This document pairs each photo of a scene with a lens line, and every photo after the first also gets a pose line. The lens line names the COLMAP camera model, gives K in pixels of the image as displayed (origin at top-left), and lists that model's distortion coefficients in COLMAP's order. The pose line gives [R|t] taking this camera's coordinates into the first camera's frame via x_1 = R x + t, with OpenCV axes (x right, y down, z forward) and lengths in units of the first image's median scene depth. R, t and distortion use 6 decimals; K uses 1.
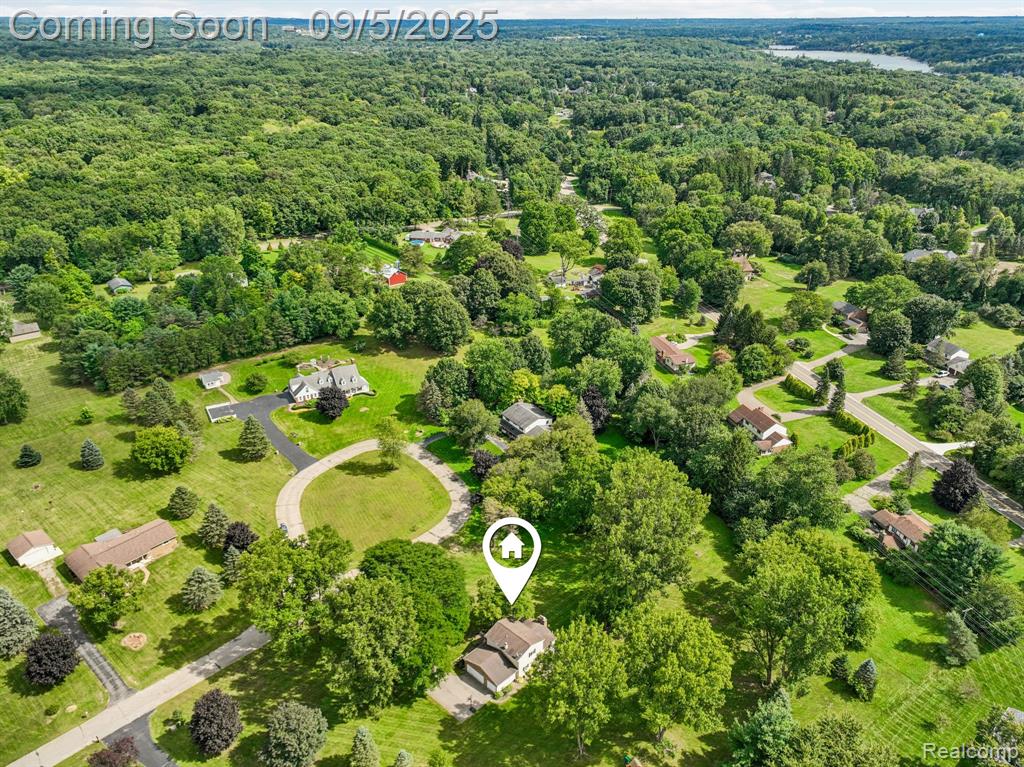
lens RADIAL K [[725.4, 0, 508.9], [0, 725.4, 385.0], [0, 0, 1]] dist [-0.010835, -0.002415]
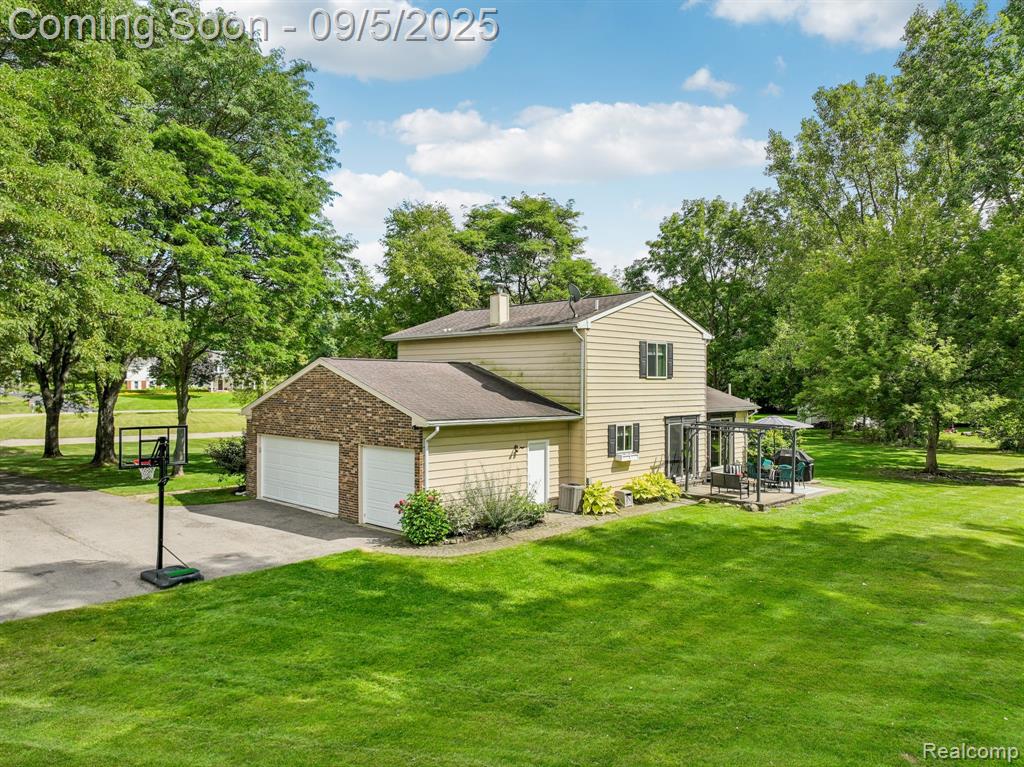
lens RADIAL K [[725.4, 0, 508.8], [0, 725.4, 383.7], [0, 0, 1]] dist [-0.010835, -0.002415]
pose [[0.999961, 0.007018, 0.005391, -0.002981], [-0.004083, 0.906341, -0.422527, 0.457448], [-0.007851, 0.422489, 0.906334, 0.879946]]
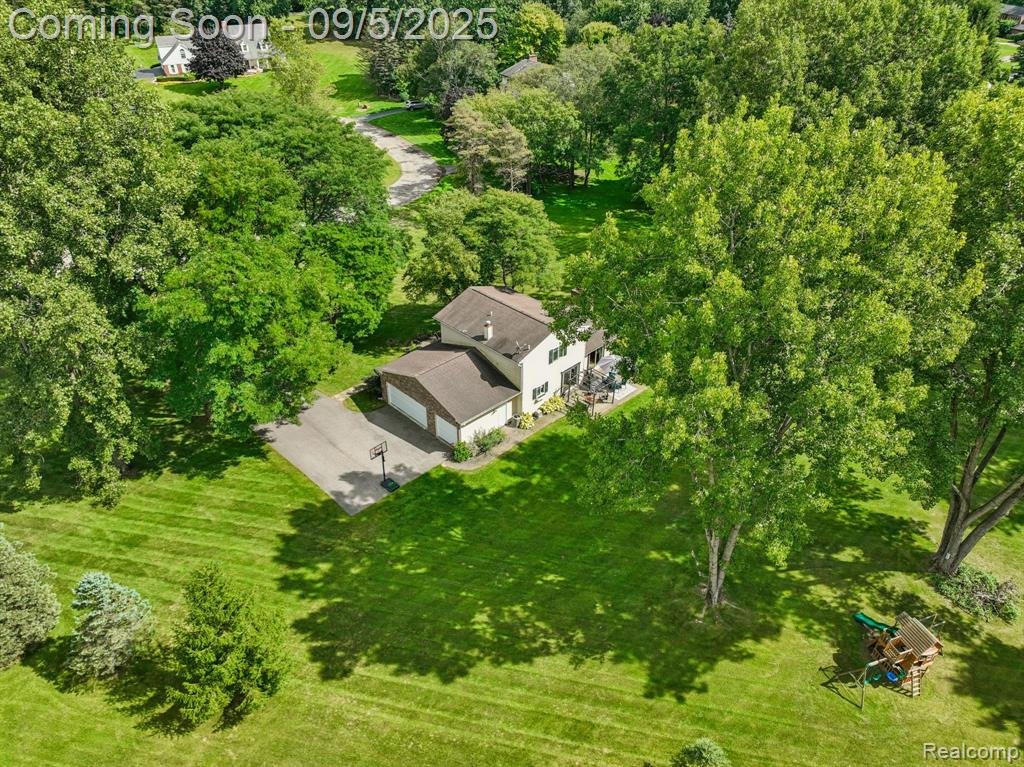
lens RADIAL K [[725.4, 0, 515.6], [0, 725.4, 382.7], [0, 0, 1]] dist [-0.010835, -0.002415]
pose [[0.999911, 0.013200, -0.001676, 0.010764], [-0.012822, 0.989529, 0.143761, 0.341184], [0.003556, -0.143727, 0.989611, 0.646890]]
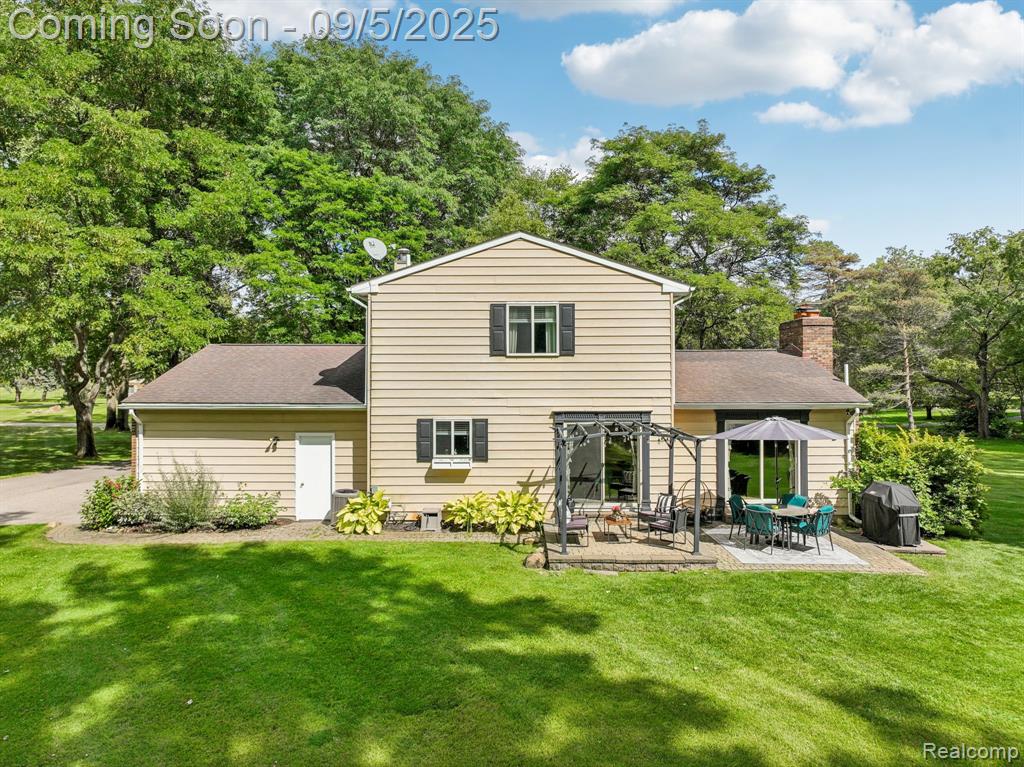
lens RADIAL K [[725.4, 0, 511.9], [0, 725.4, 382.6], [0, 0, 1]] dist [-0.010835, -0.002415]
pose [[0.706196, 0.005013, -0.707999, 0.113546], [-0.300820, 0.907353, -0.293629, 0.423850], [0.640933, 0.420340, 0.642277, 0.957349]]
